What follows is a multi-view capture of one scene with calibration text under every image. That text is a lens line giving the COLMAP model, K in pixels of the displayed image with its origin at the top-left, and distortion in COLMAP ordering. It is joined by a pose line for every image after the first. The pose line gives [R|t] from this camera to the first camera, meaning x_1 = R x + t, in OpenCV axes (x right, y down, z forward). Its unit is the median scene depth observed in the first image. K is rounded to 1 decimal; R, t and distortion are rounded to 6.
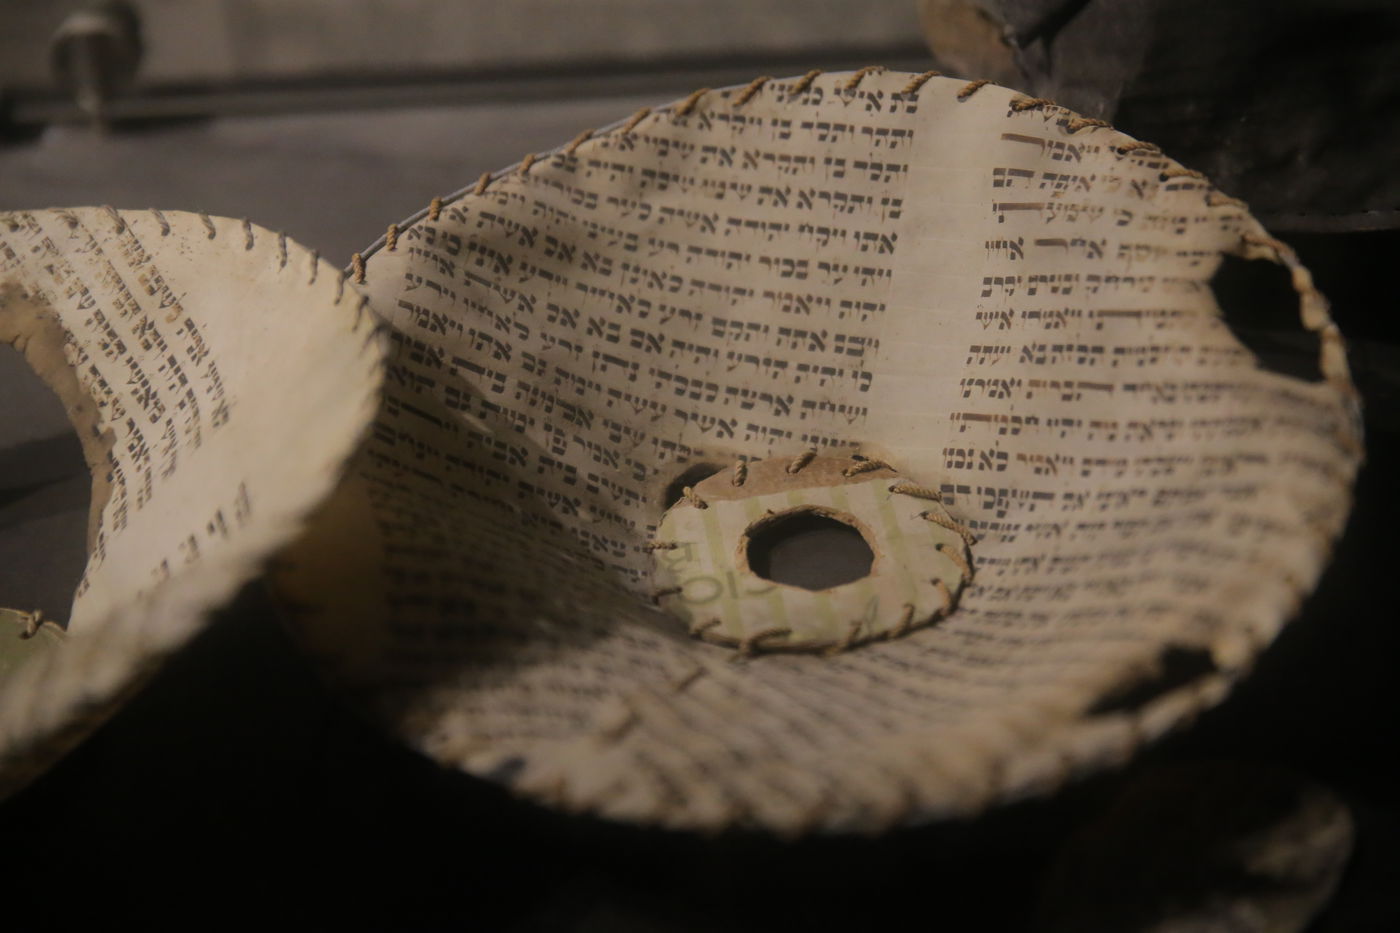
lens RADIAL K [[2753.0, 0, 700.0], [0, 2753.0, 468.5], [0, 0, 1]] dist [0.278480, 0.000000]
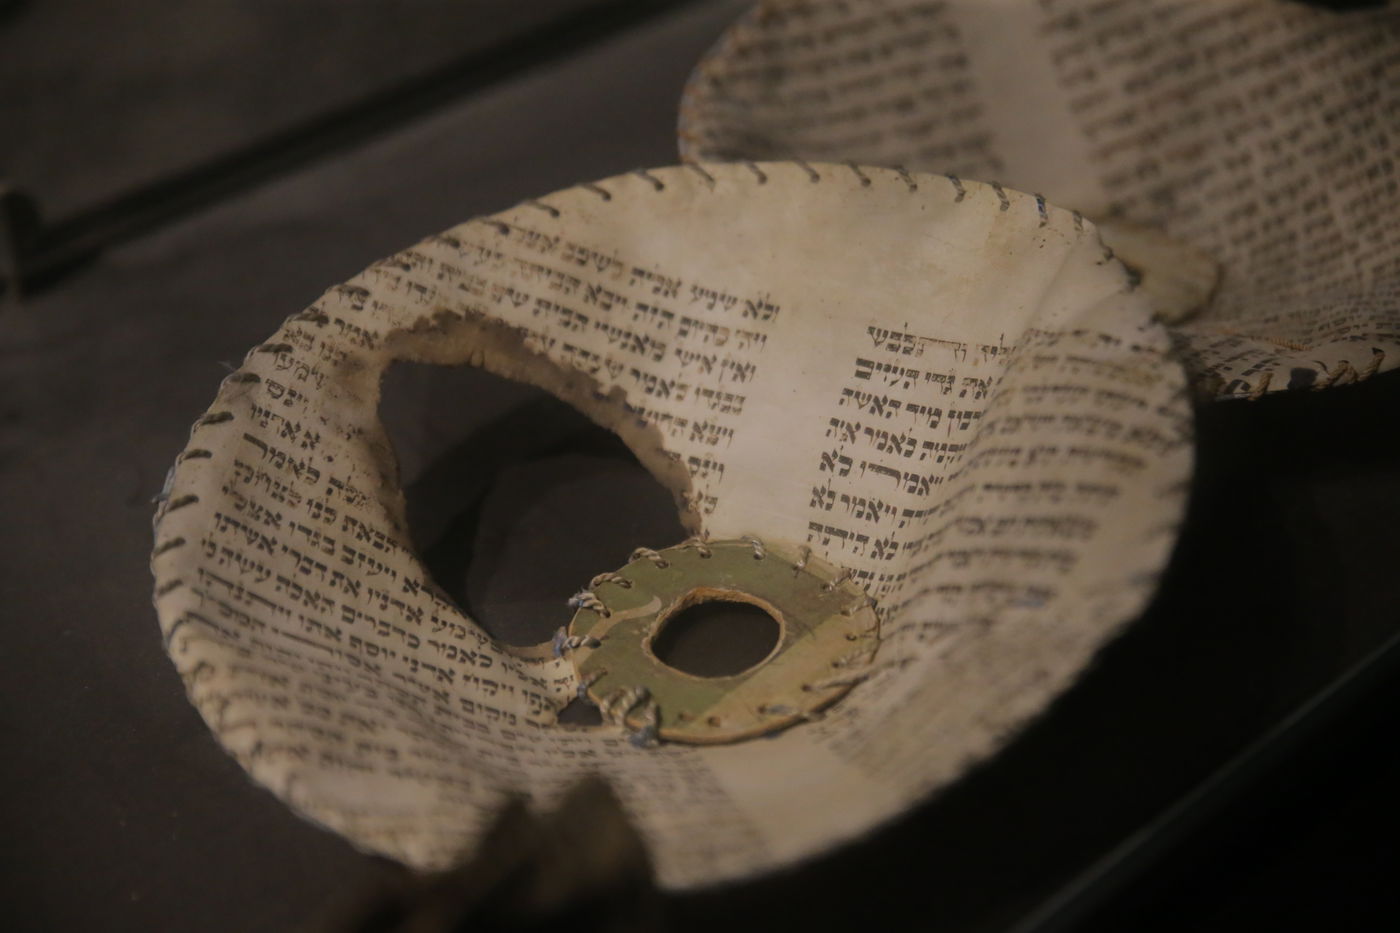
lens RADIAL K [[2753.0, 0, 700.4], [0, 2753.0, 465.5], [0, 0, 1]] dist [0.278480, 0.000000]
pose [[0.667931, -0.336321, 0.663895, -0.912399], [0.403438, 0.913245, 0.056748, -0.033483], [-0.625384, 0.229937, 0.745670, 0.180939]]
